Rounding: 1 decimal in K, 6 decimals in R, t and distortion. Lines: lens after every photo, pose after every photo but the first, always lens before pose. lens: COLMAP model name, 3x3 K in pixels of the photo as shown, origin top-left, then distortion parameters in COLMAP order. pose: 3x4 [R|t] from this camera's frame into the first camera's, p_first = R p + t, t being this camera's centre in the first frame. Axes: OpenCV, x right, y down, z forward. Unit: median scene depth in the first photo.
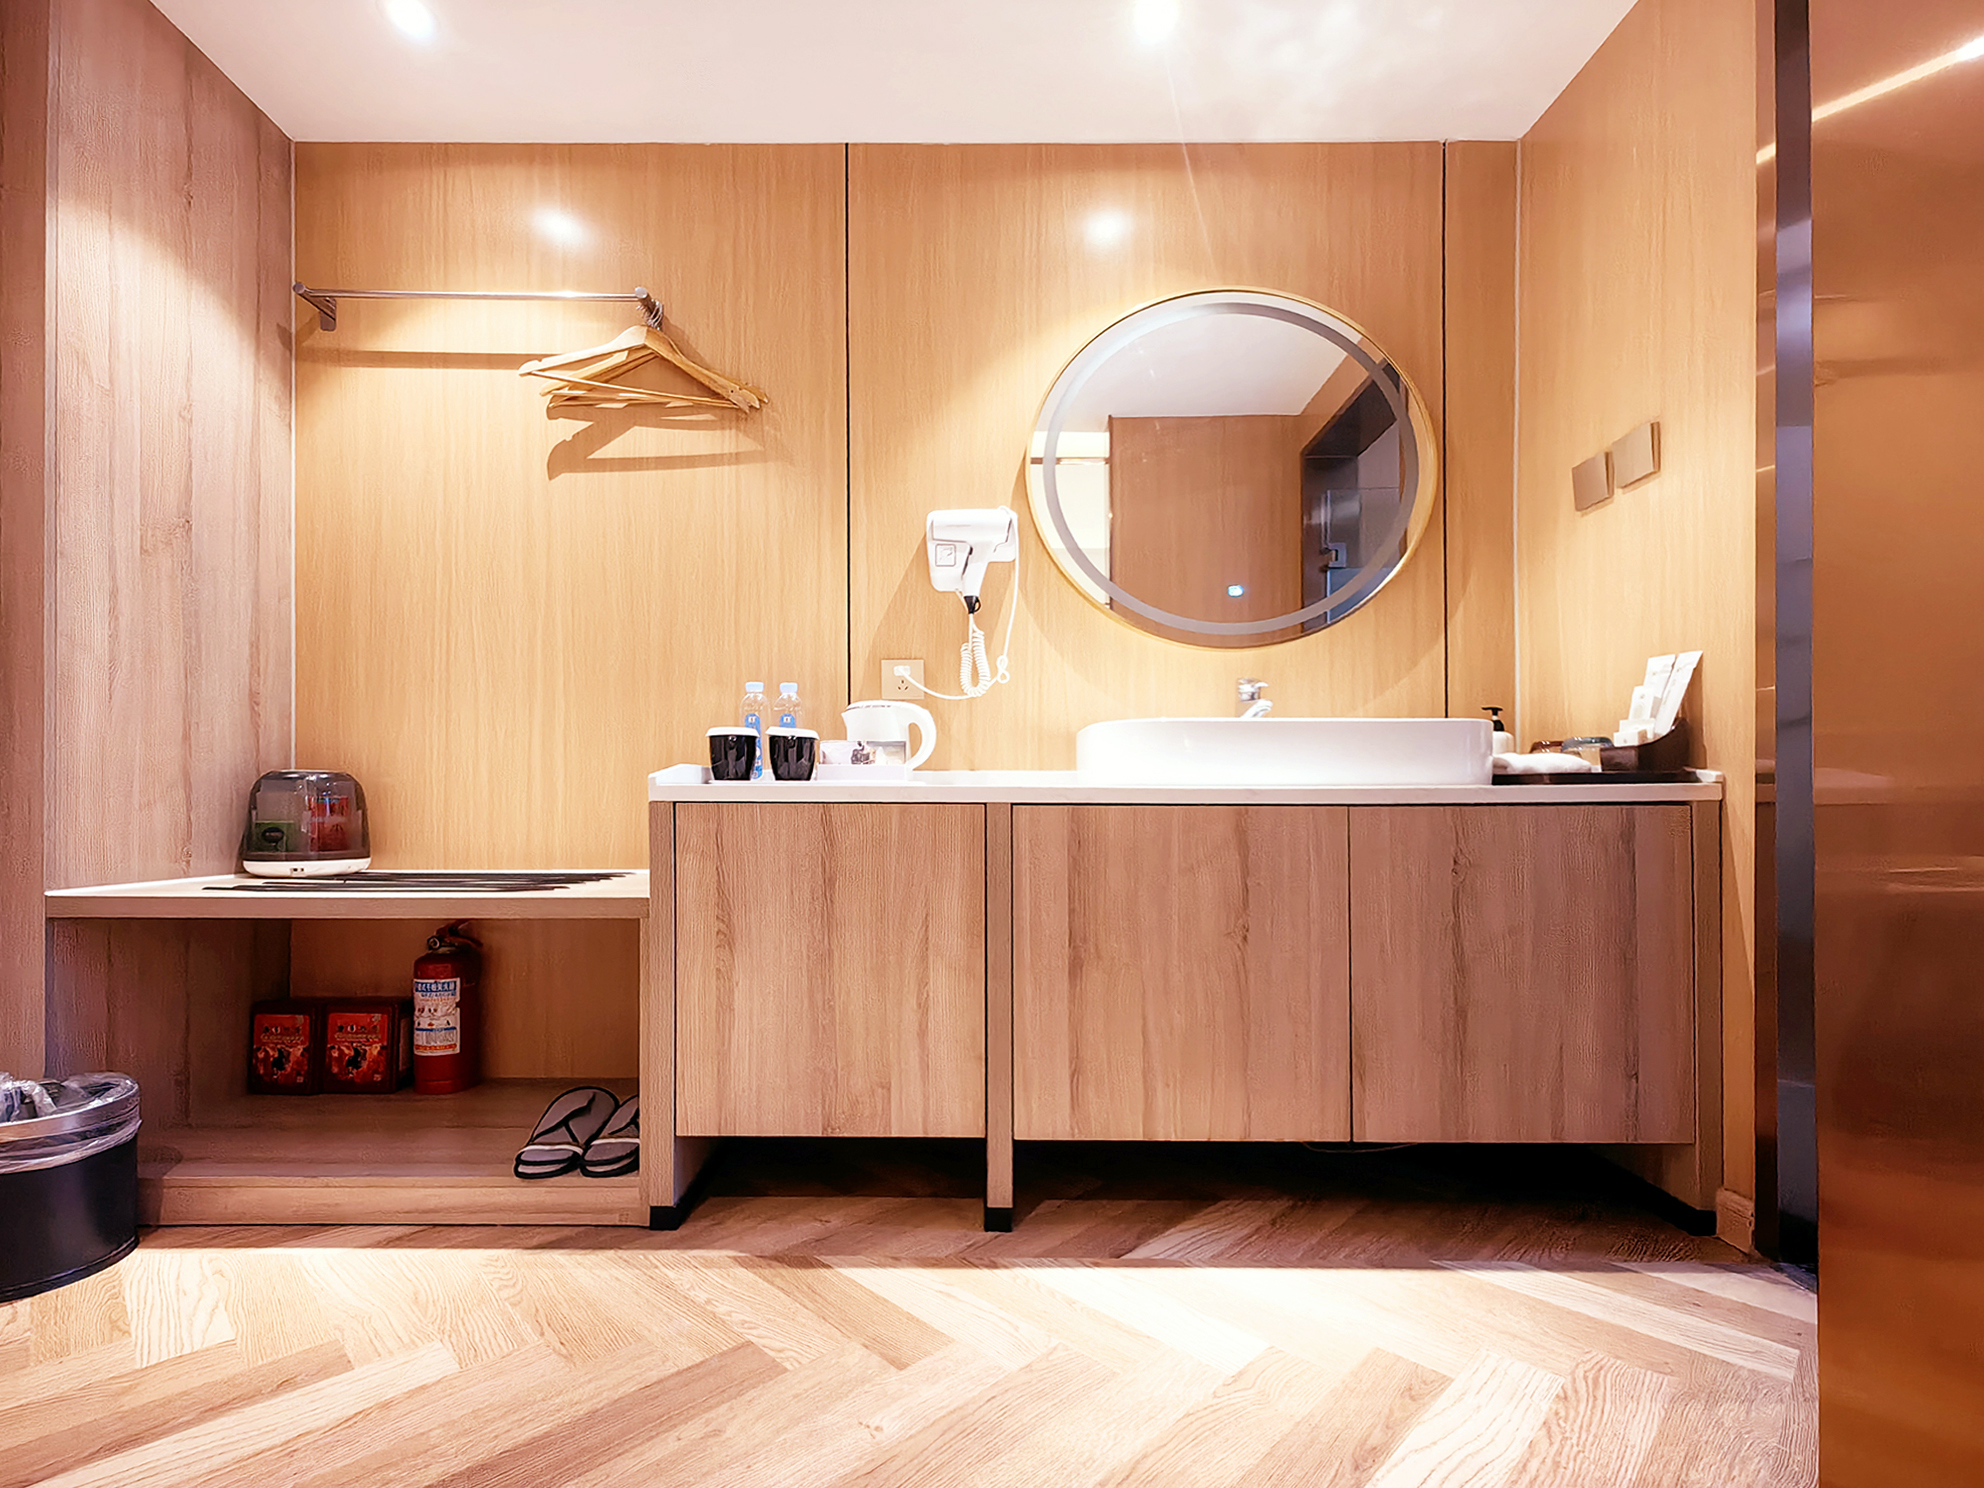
lens RADIAL K [[840.4, 0, 1034.1], [0, 840.4, 720.7], [0, 0, 1]] dist [0.003755, 0.000524]
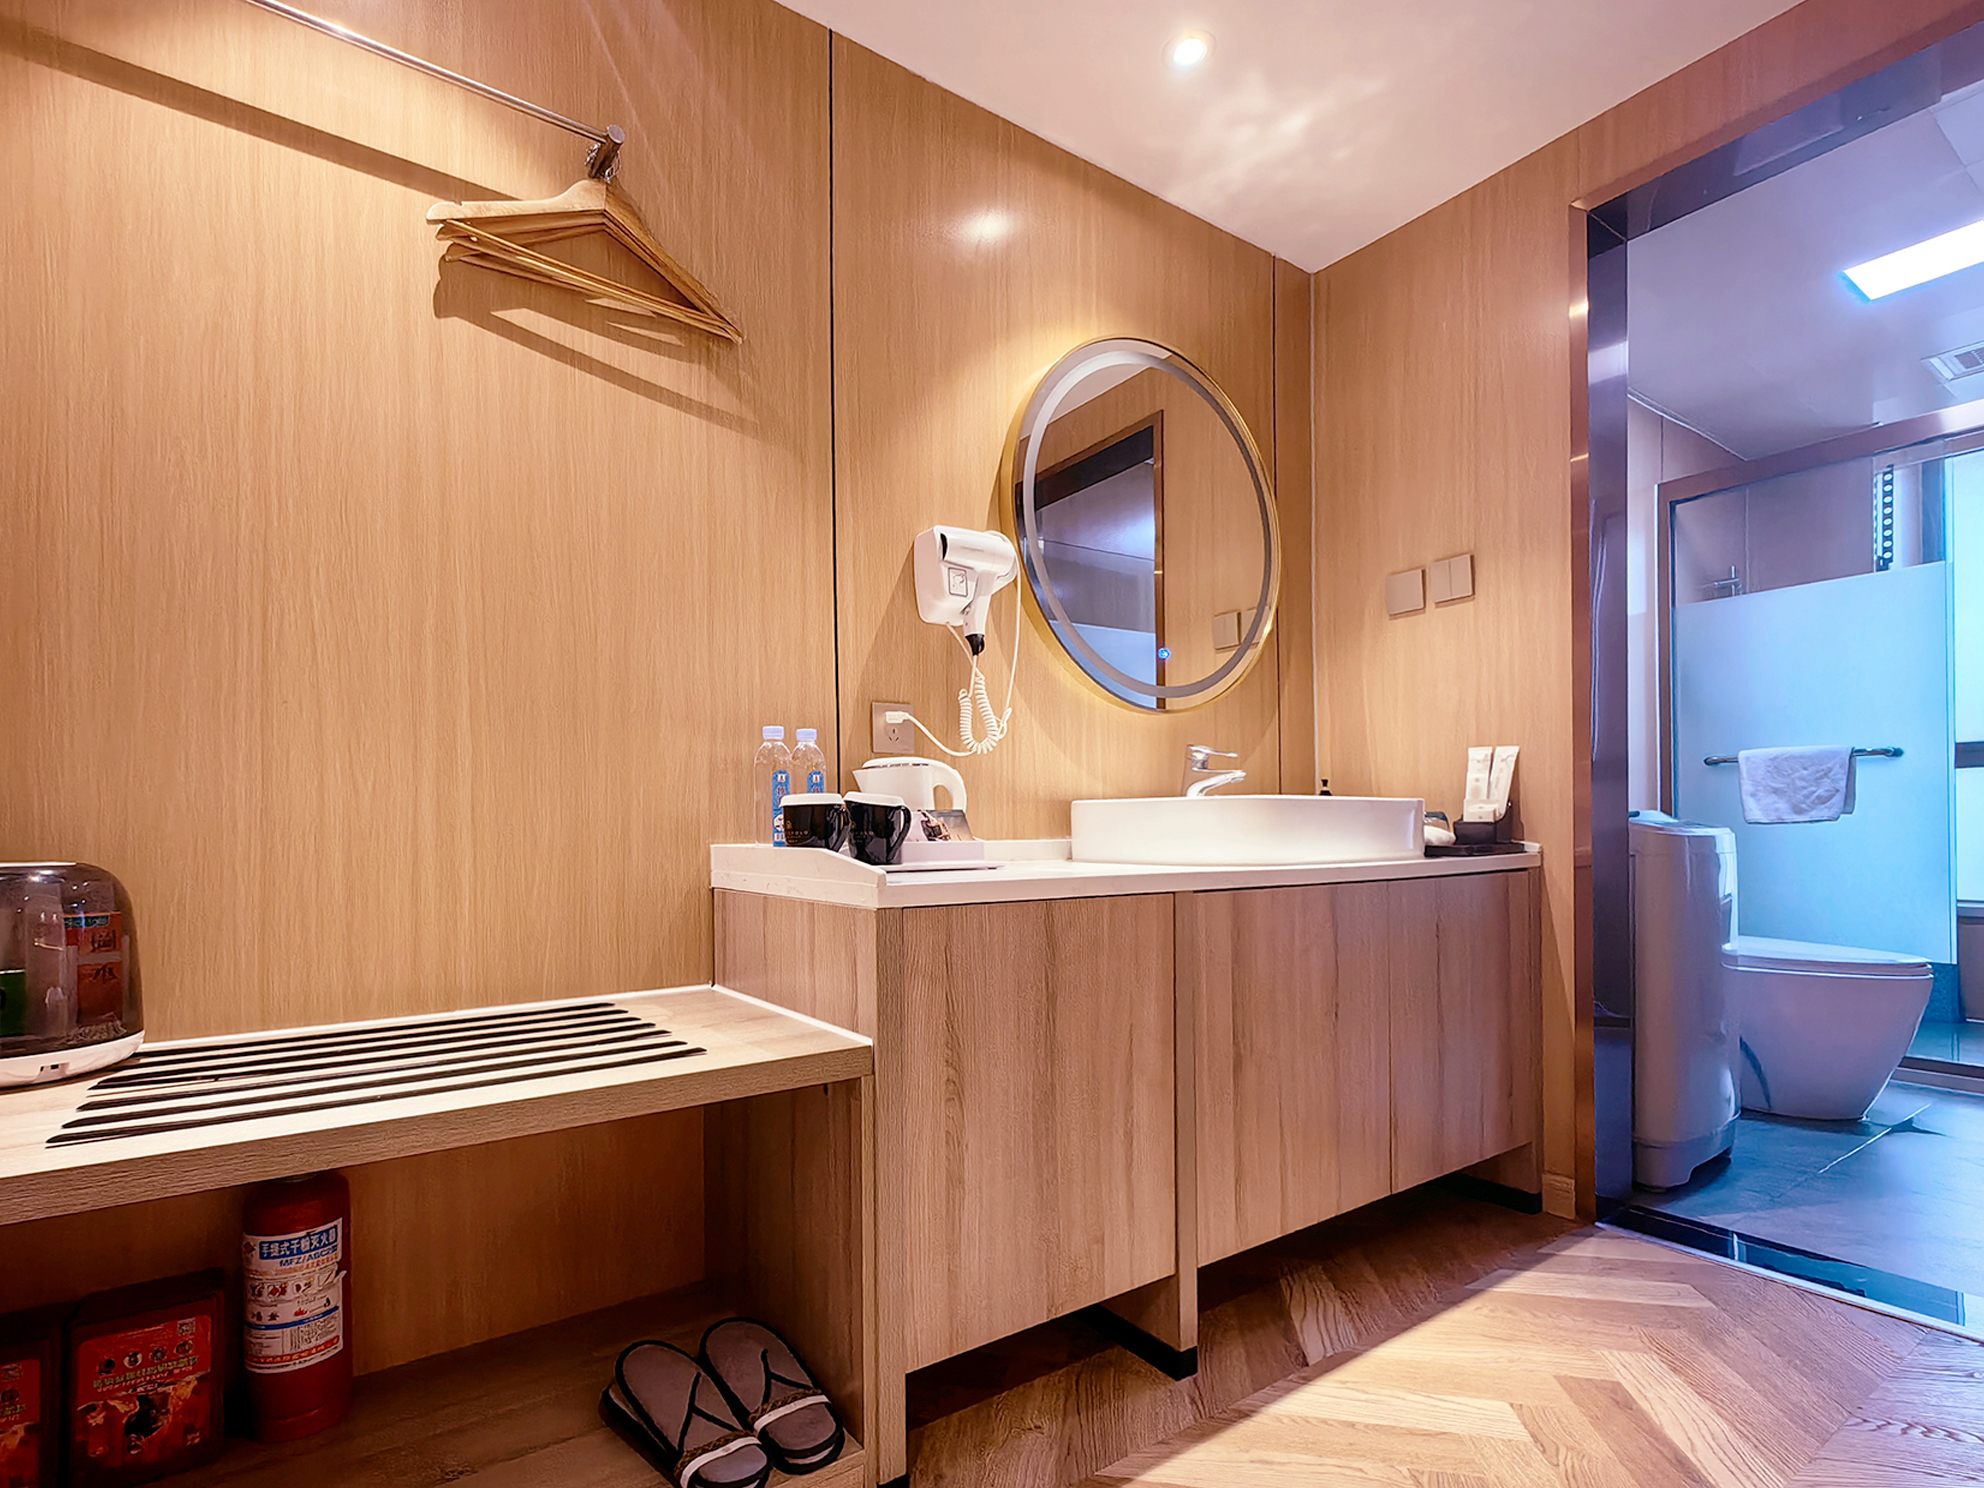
lens RADIAL K [[922.6, 0, 992.0], [0, 922.6, 744.0], [0, 0, 1]] dist [0.002050, -0.000292]
pose [[0.857120, 0.050194, 0.512666, -0.637472], [-0.048534, 0.998683, -0.016635, -0.027913], [-0.512826, -0.010624, 0.858427, 0.234605]]
